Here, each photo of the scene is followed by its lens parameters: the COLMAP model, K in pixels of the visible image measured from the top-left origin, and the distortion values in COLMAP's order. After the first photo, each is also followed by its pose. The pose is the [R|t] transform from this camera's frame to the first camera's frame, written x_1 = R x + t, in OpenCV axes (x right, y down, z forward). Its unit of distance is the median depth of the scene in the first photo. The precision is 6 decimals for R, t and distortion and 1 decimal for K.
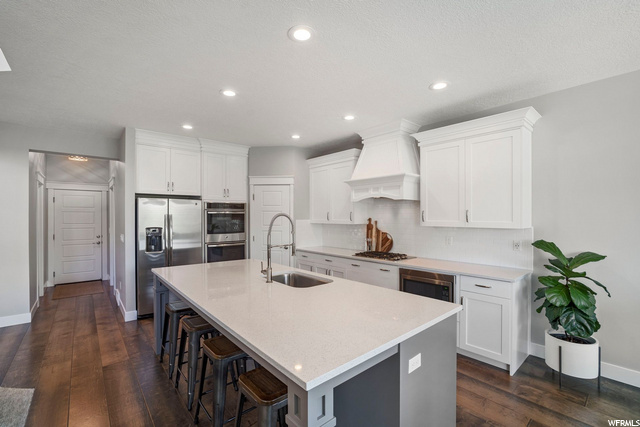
lens RADIAL K [[286.8, 0, 316.7], [0, 286.8, 214.0], [0, 0, 1]] dist [-0.009618, 0.000461]
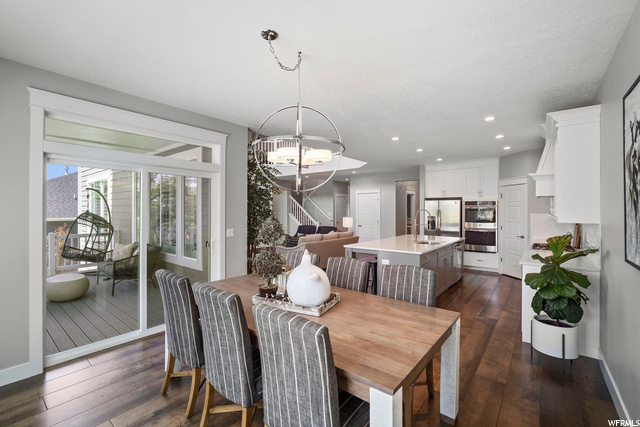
lens RADIAL K [[286.8, 0, 318.4], [0, 286.8, 208.3], [0, 0, 1]] dist [-0.009618, 0.000461]
pose [[0.183139, -0.003471, -0.983081, 1.022857], [0.004634, 0.999986, -0.002667, -0.002650], [0.983076, -0.004067, 0.183153, -0.056412]]
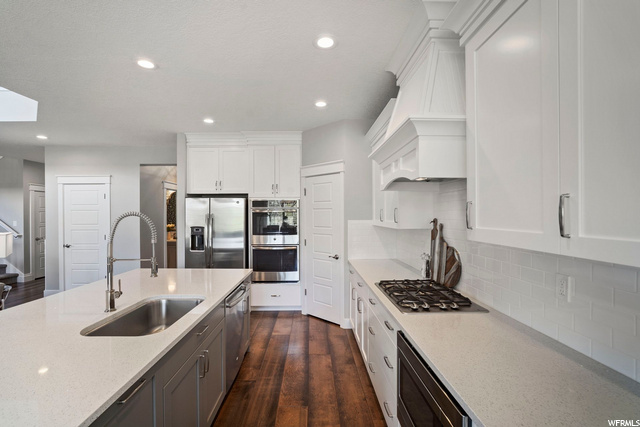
lens RADIAL K [[286.8, 0, 307.8], [0, 286.8, 216.0], [0, 0, 1]] dist [-0.009618, 0.000461]
pose [[0.755250, 0.001988, -0.655433, 0.370651], [0.006140, 0.999930, 0.010107, 0.002145], [0.655408, -0.011658, 0.755185, 0.438663]]
